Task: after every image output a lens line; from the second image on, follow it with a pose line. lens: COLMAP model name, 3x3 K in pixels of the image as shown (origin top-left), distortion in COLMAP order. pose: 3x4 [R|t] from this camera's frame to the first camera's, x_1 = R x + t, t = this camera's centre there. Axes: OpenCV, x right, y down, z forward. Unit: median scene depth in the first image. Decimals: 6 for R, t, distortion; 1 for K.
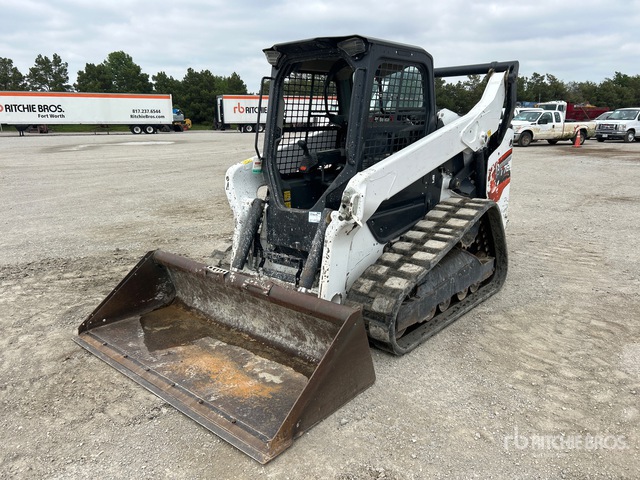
lens RADIAL K [[492.5, 0, 320.0], [0, 492.5, 240.0], [0, 0, 1]] dist [0.068639, 0.000226]
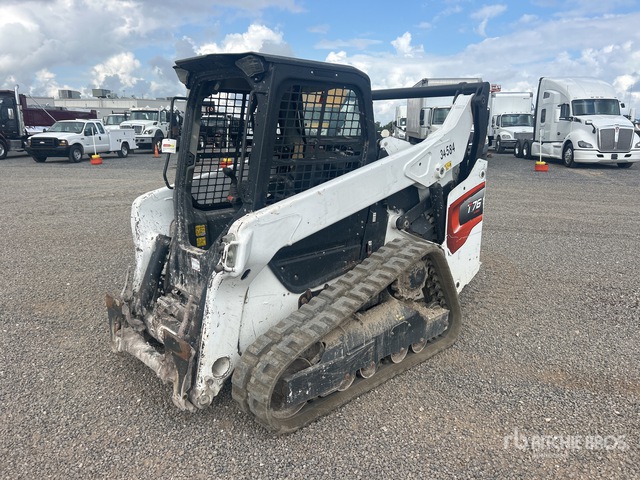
lens RADIAL K [[492.5, 0, 320.0], [0, 492.5, 240.0], [0, 0, 1]] dist [0.068639, 0.000226]
pose [[0.993907, 0.044919, -0.100657, 0.238964], [-0.045981, 0.998908, -0.008254, -0.077184], [0.100177, 0.012832, 0.994887, 0.146730]]
